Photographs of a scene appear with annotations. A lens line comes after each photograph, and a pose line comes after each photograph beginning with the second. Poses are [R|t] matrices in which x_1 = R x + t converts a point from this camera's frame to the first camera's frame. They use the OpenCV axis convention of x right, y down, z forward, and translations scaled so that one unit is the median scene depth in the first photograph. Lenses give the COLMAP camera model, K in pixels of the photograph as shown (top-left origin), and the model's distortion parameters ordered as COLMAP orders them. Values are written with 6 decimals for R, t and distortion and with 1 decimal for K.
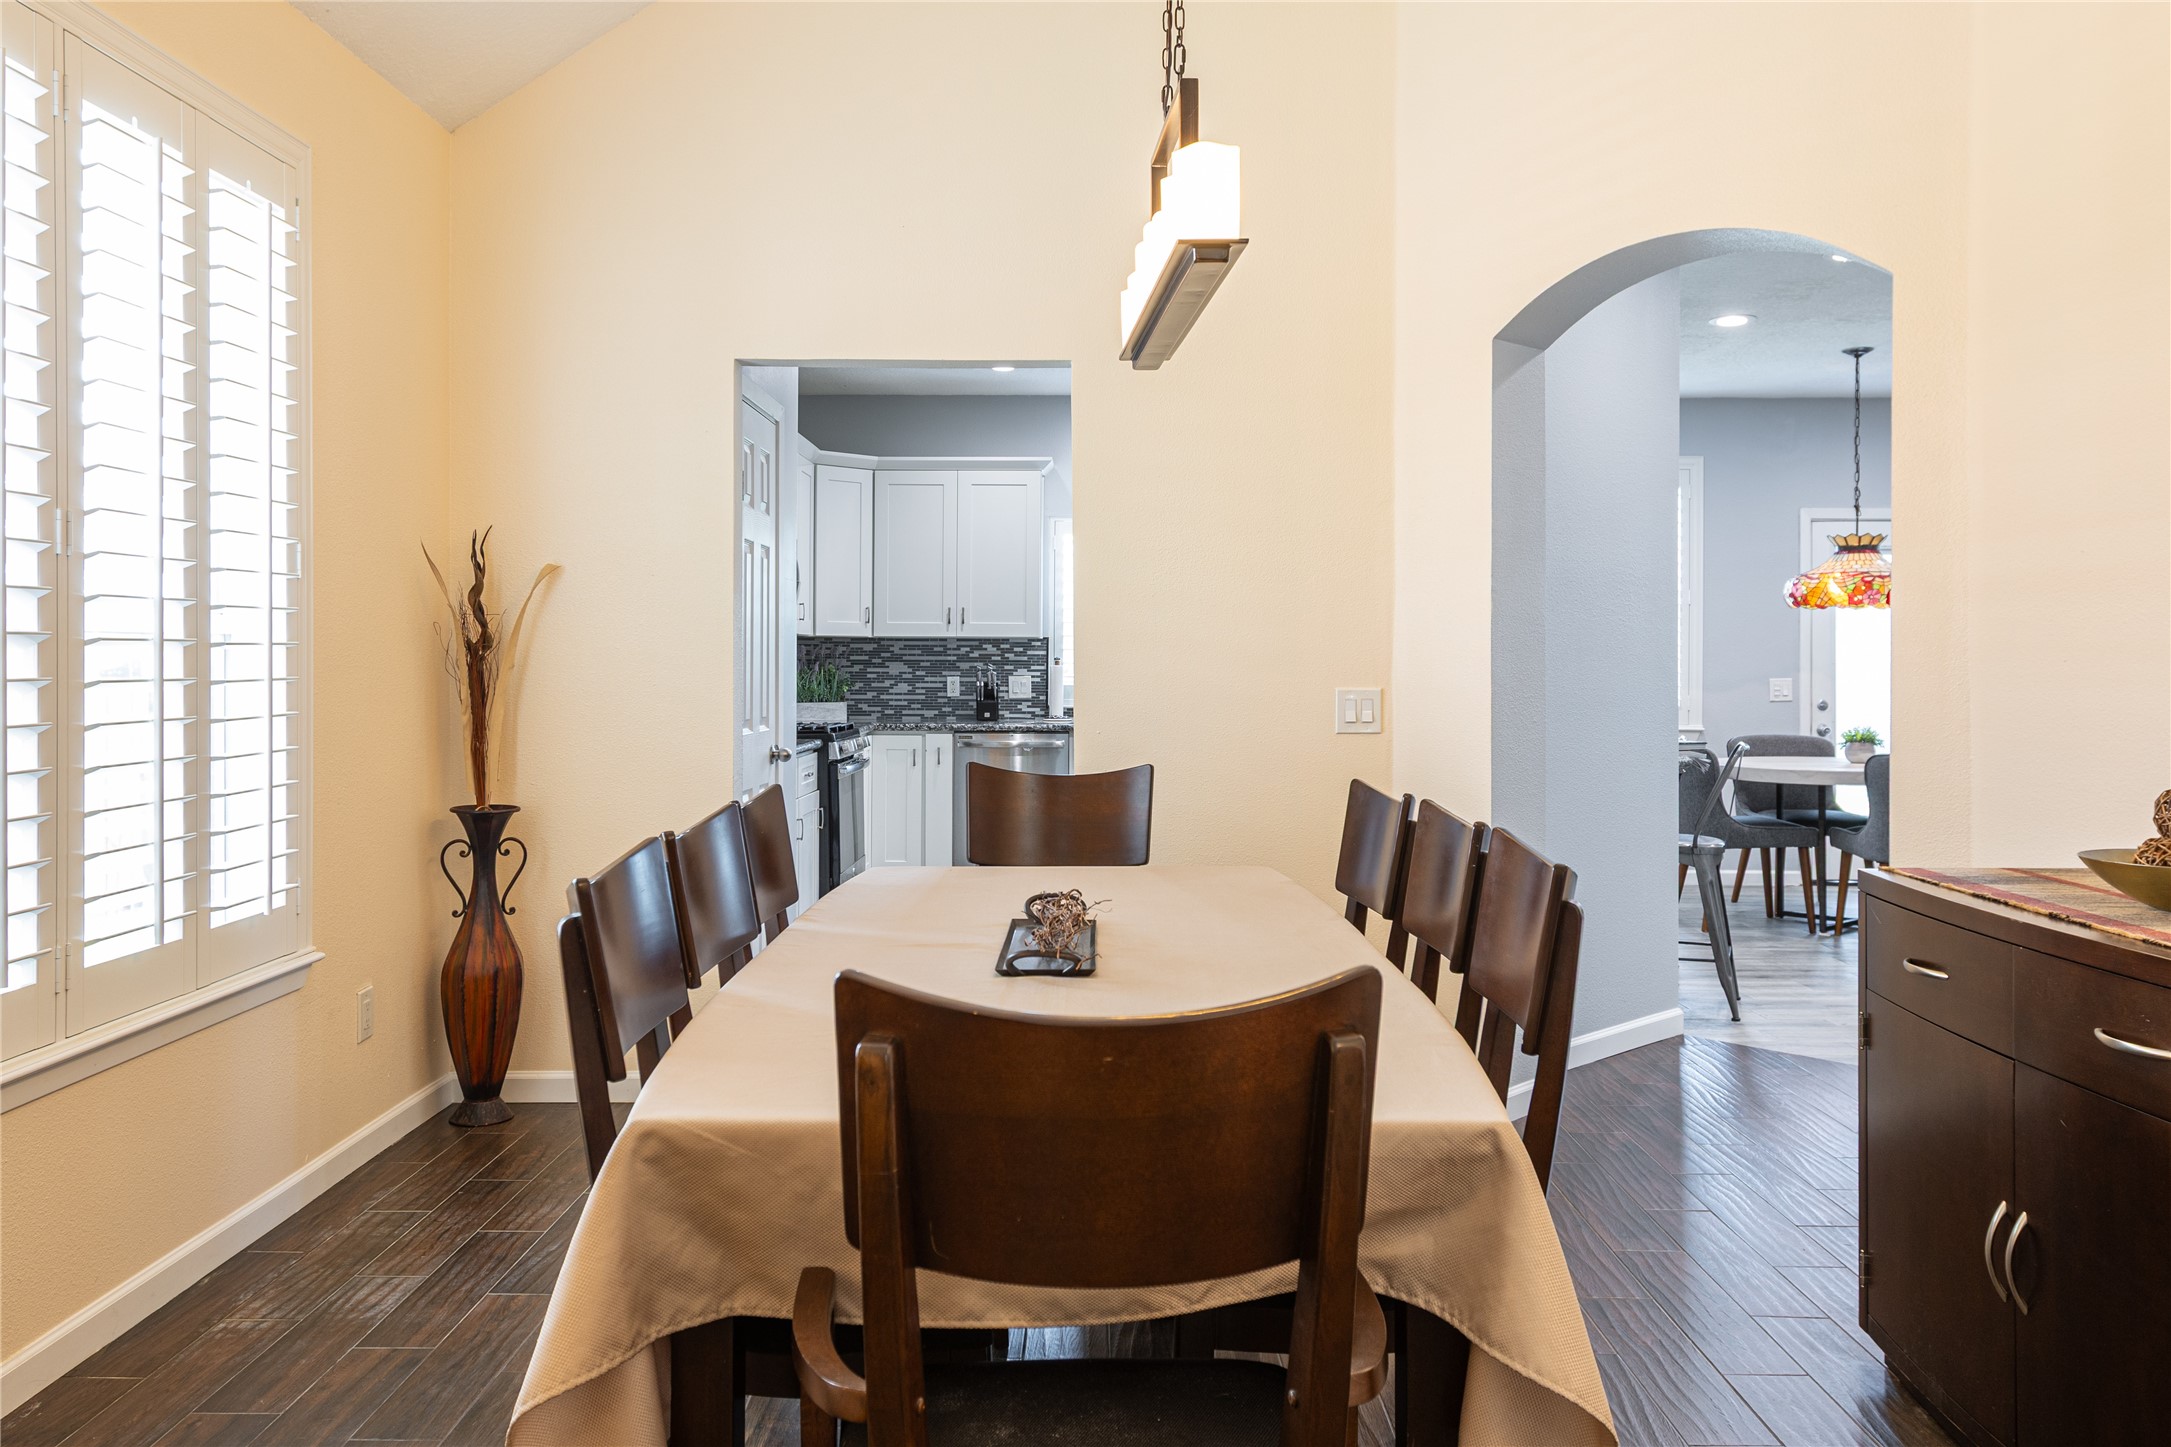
lens RADIAL K [[1649.1, 0, 1036.0], [0, 1649.1, 654.1], [0, 0, 1]] dist [0.004927, -0.002211]
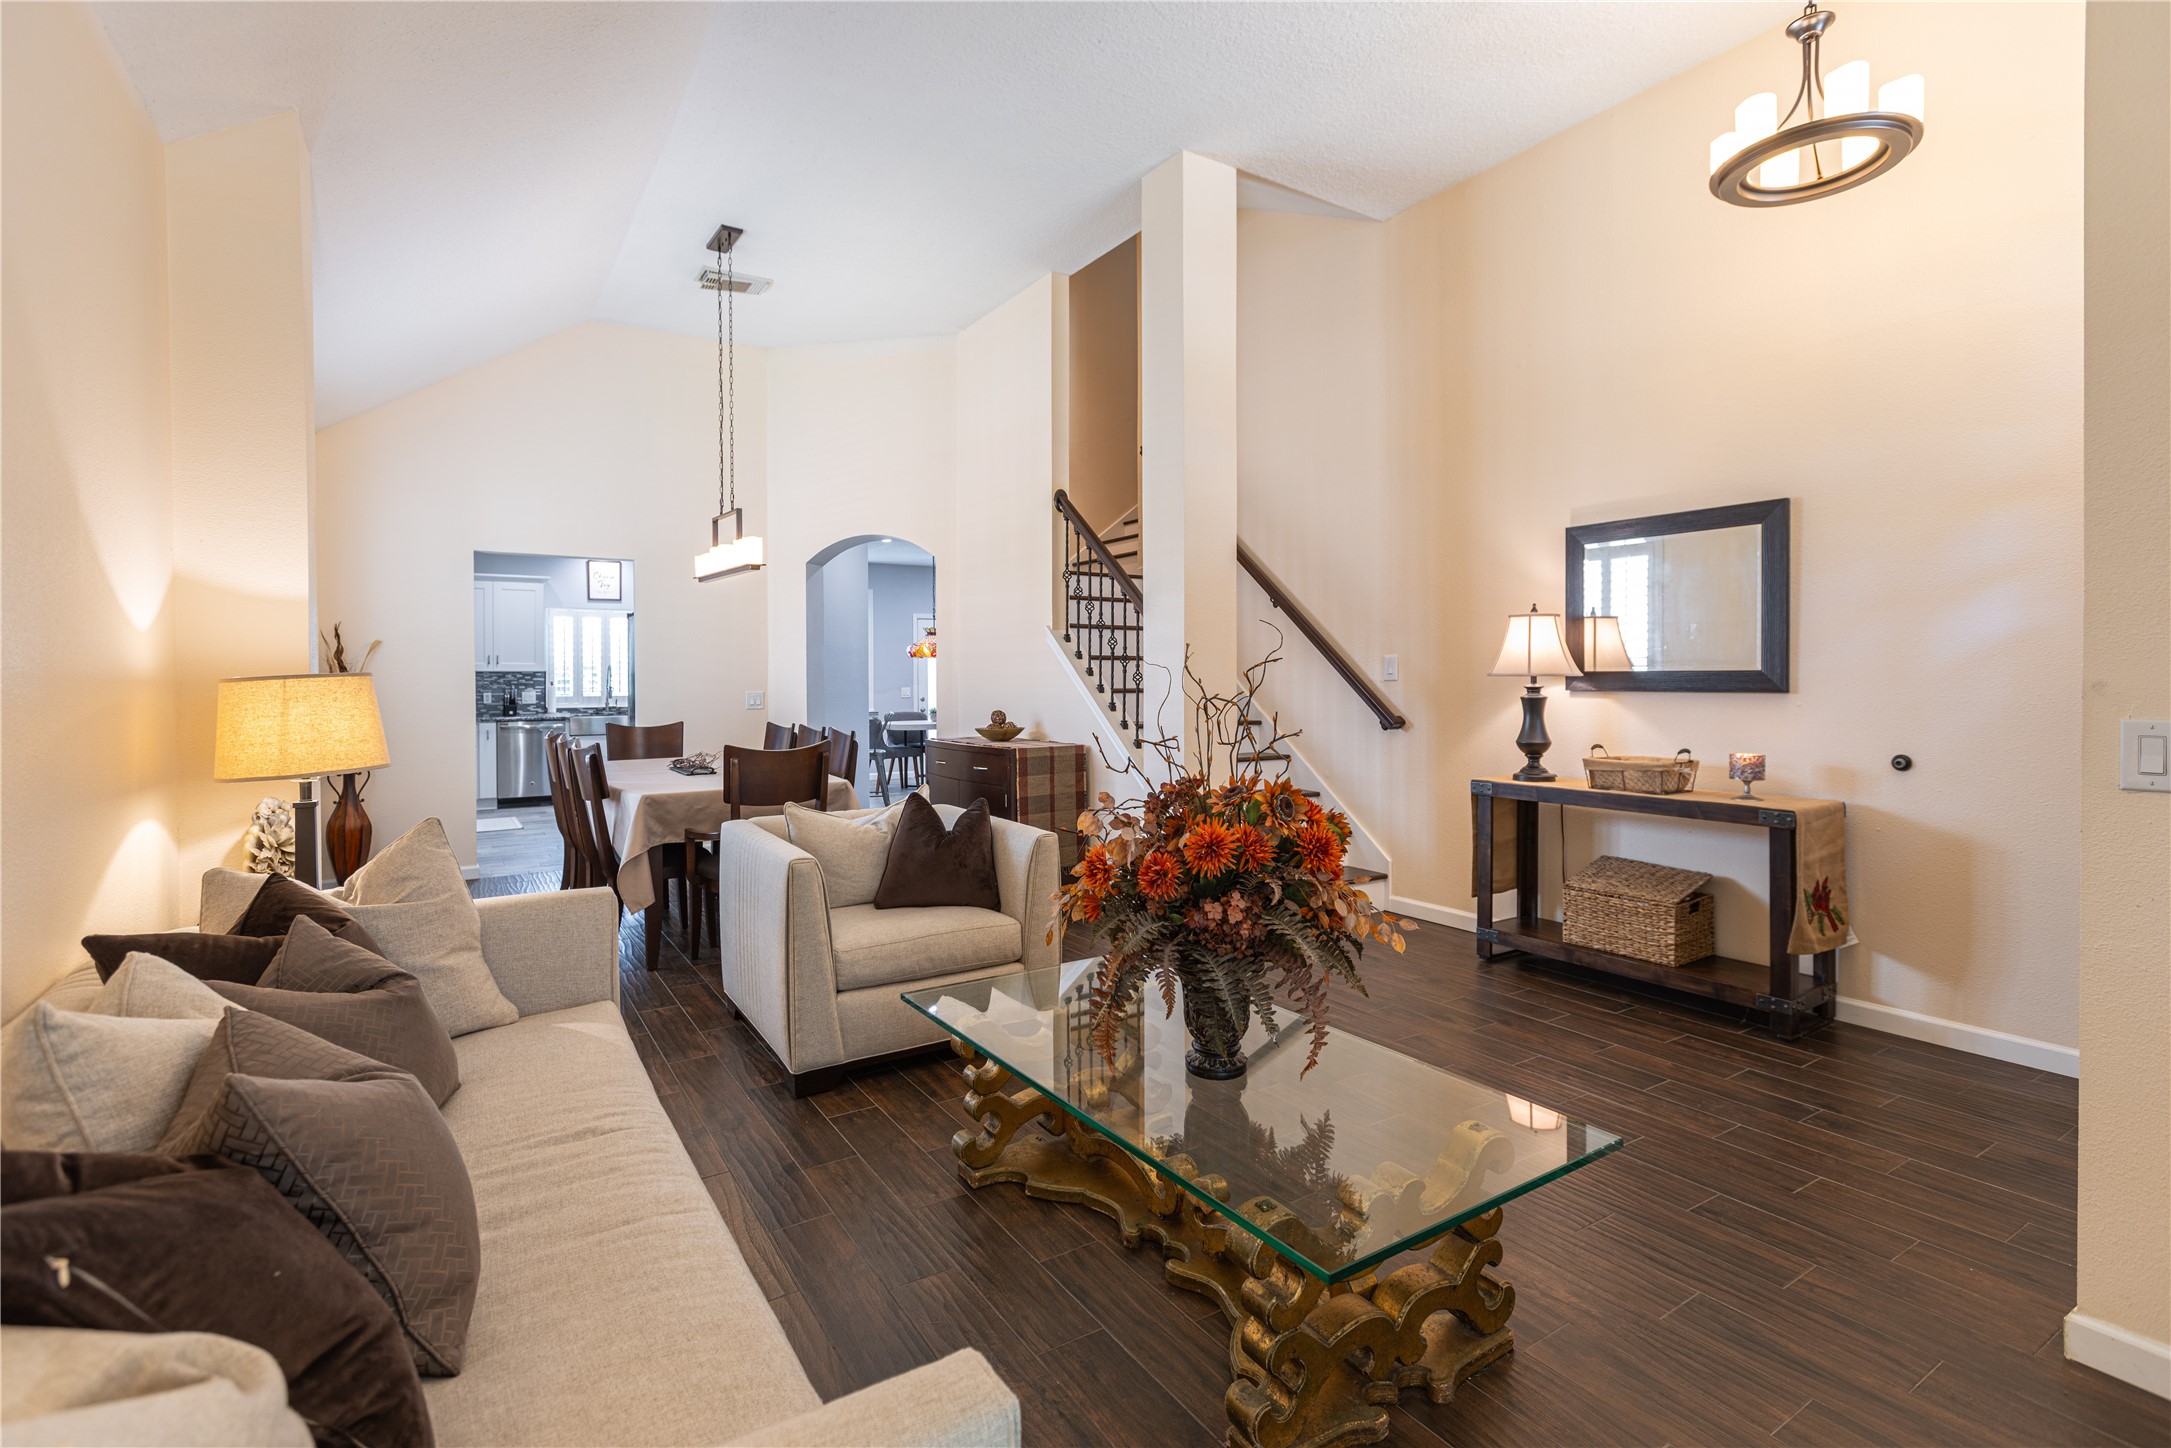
lens RADIAL K [[1012.1, 0, 1095.4], [0, 1012.1, 687.3], [0, 0, 1]] dist [0.008543, -0.003084]
pose [[0.821446, -0.013284, 0.570131, -0.159711], [0.007406, 0.999893, 0.012628, -0.001758], [-0.570238, -0.006151, 0.821456, -0.362115]]
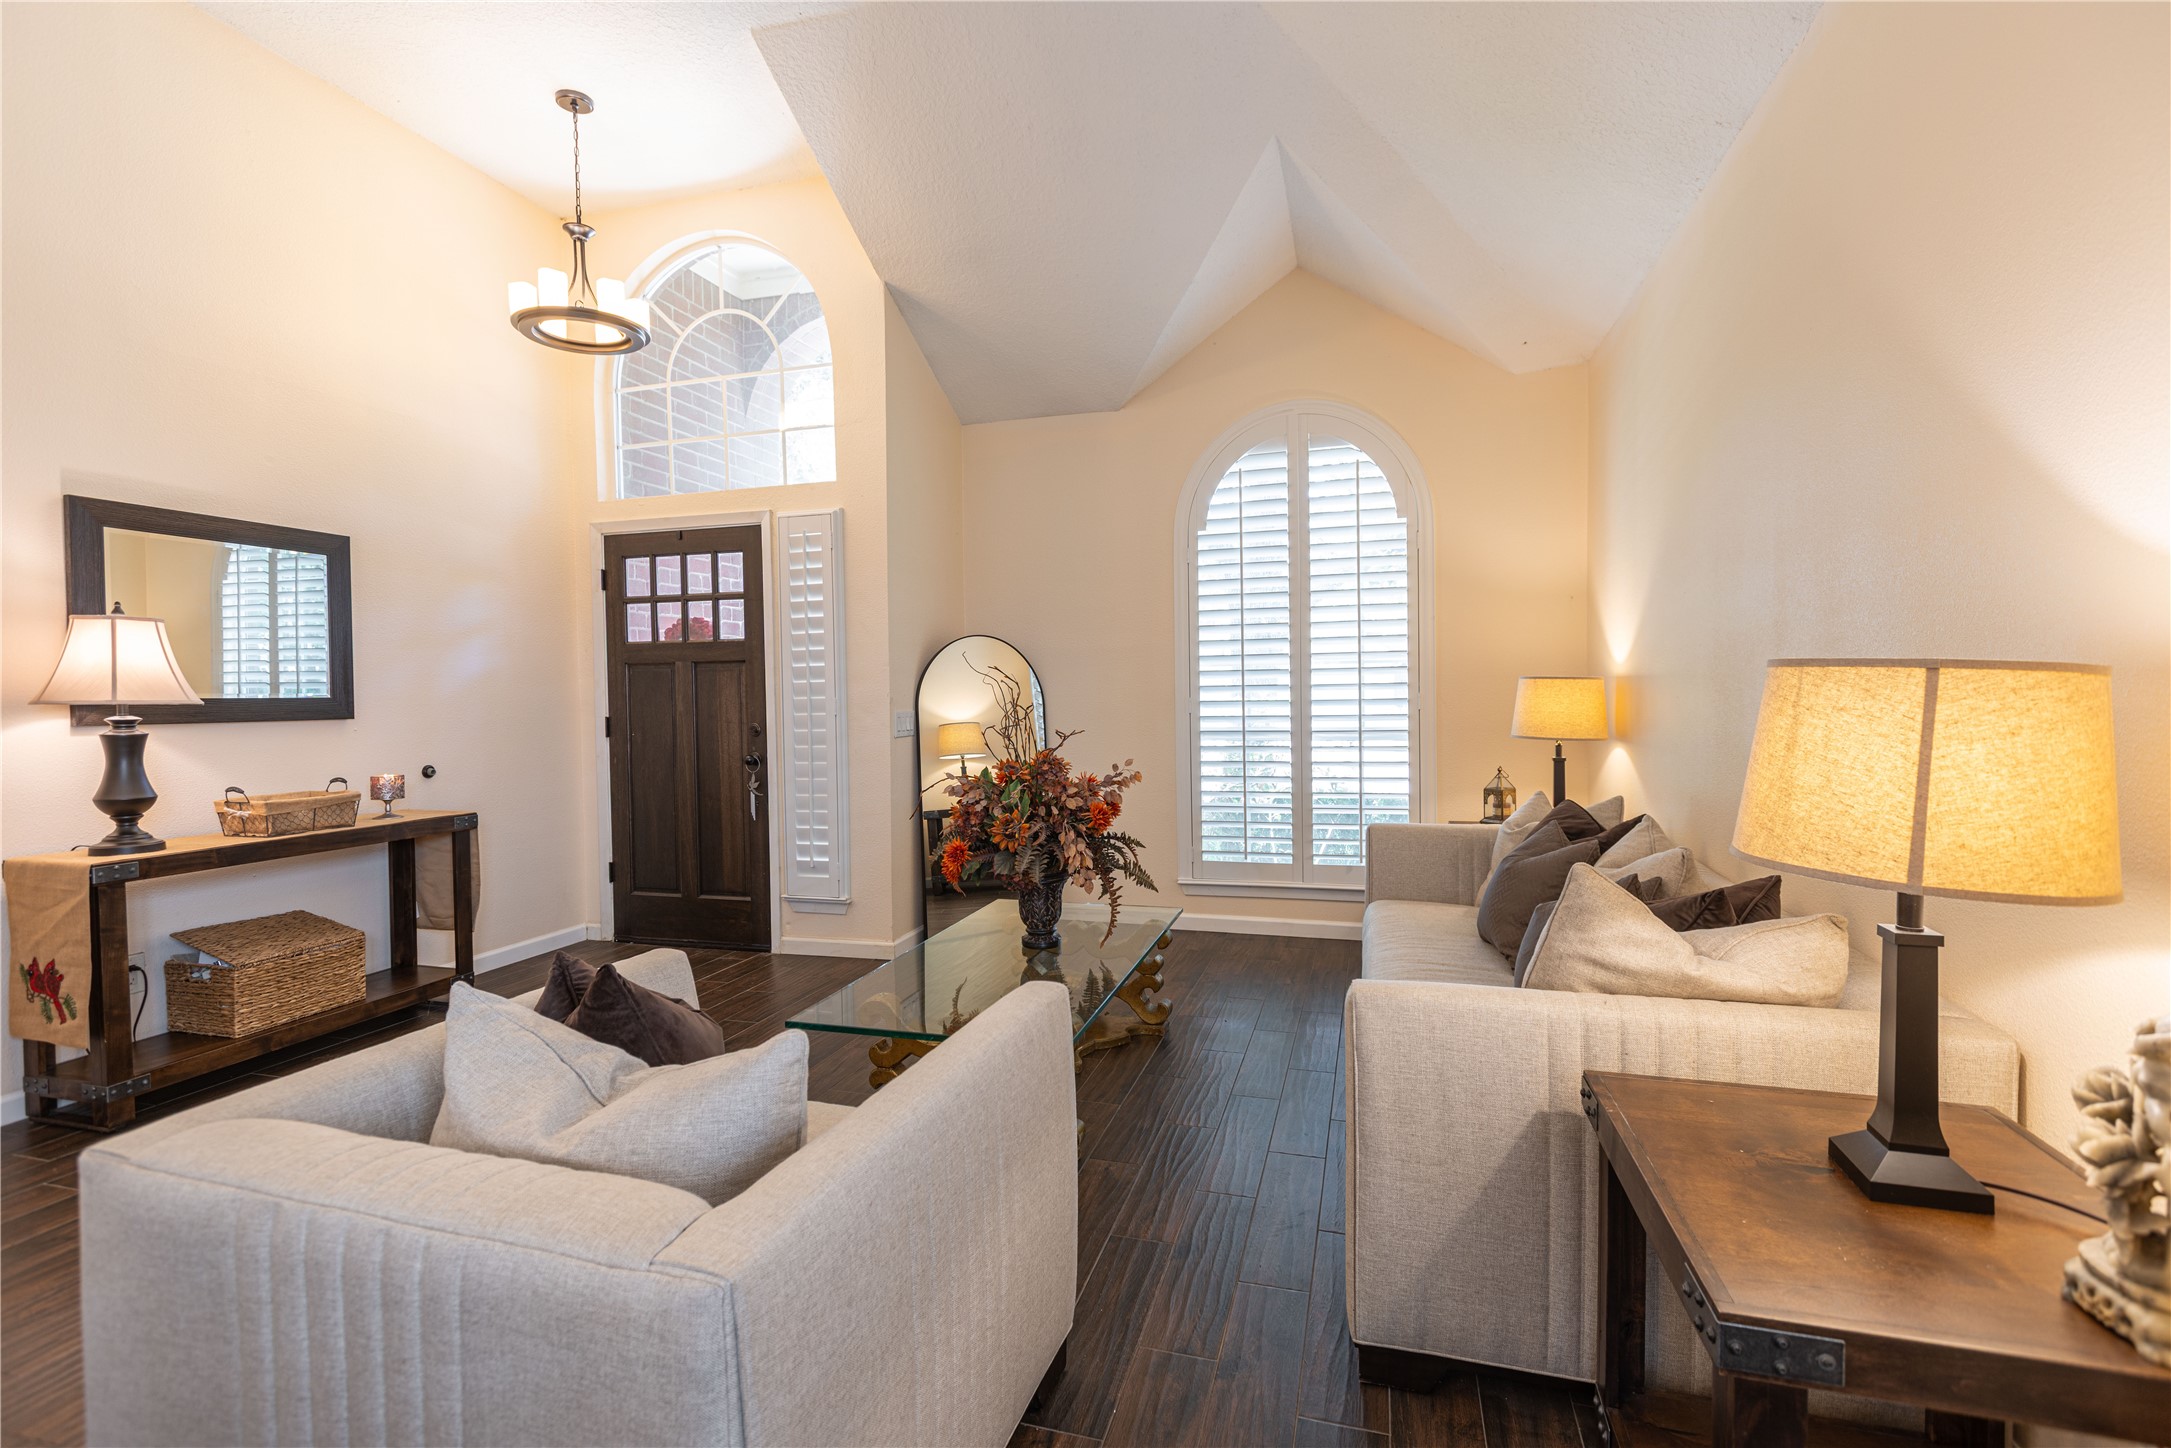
lens RADIAL K [[1012.1, 0, 1099.3], [0, 1012.1, 704.2], [0, 0, 1]] dist [0.008543, -0.003084]
pose [[-0.974068, 0.003398, 0.226231, -0.102748], [0.006050, 0.999921, 0.011033, -0.001440], [-0.226175, 0.012115, -0.974011, 0.261072]]
